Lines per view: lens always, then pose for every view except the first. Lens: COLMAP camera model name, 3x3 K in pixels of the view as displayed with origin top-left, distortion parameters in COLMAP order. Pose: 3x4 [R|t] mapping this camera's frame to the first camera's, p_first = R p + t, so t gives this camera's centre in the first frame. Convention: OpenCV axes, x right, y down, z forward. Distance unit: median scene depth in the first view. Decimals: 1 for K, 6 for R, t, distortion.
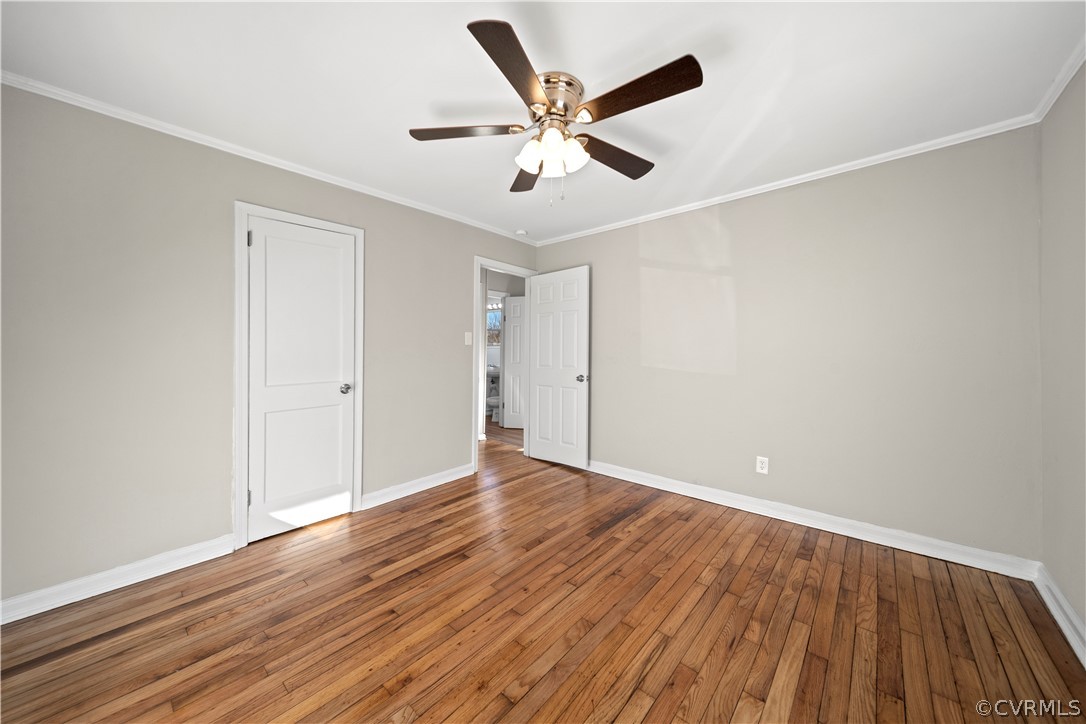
lens RADIAL K [[375.2, 0, 537.5], [0, 375.2, 345.9], [0, 0, 1]] dist [0.002942, 0.000053]
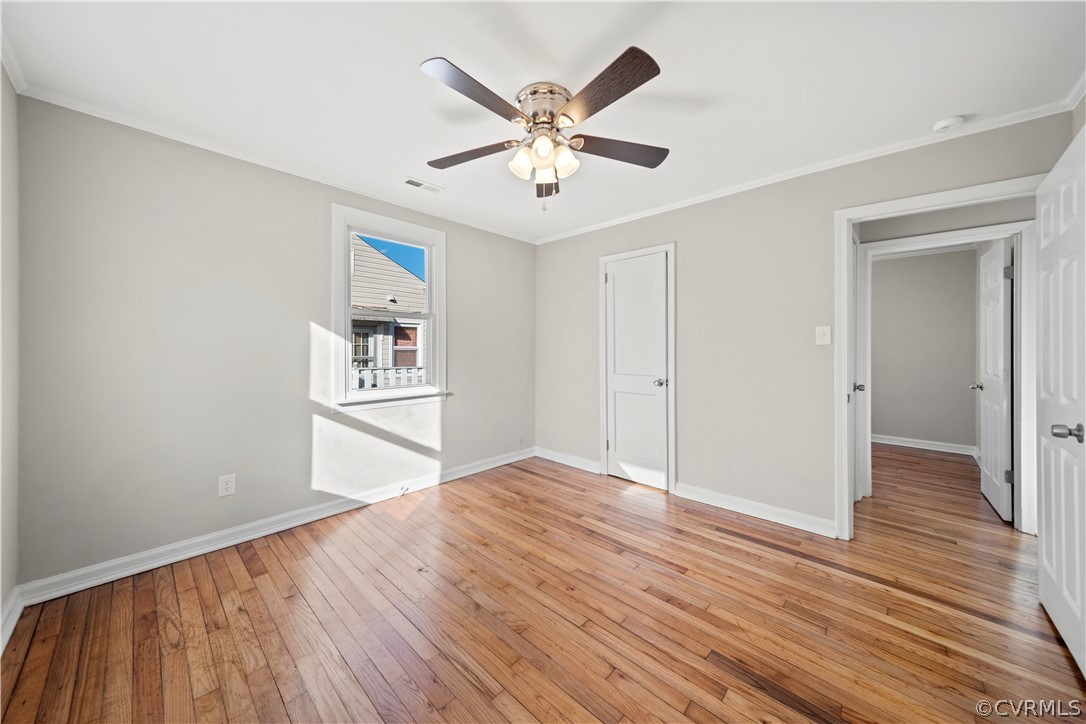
lens RADIAL K [[375.2, 0, 537.5], [0, 375.2, 345.9], [0, 0, 1]] dist [0.002942, 0.000053]
pose [[-0.024743, -0.002580, -0.999691, 0.875370], [0.001716, 0.999995, -0.002623, -0.000243], [0.999692, -0.001780, -0.024738, 0.834551]]
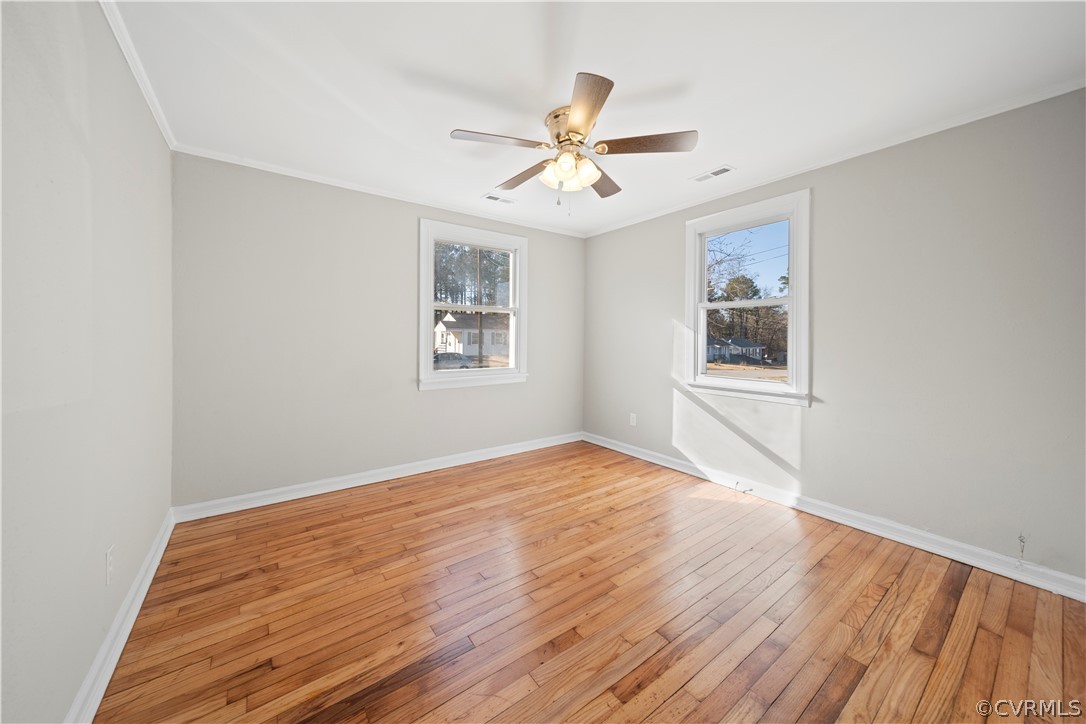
lens RADIAL K [[380.7, 0, 540.1], [0, 380.7, 341.3], [0, 0, 1]] dist [0.000991, -0.000008]
pose [[-0.981298, -0.004994, 0.192431, -0.104011], [-0.004019, 0.999977, 0.005459, 0.008237], [-0.192454, 0.004584, -0.981295, 1.815997]]
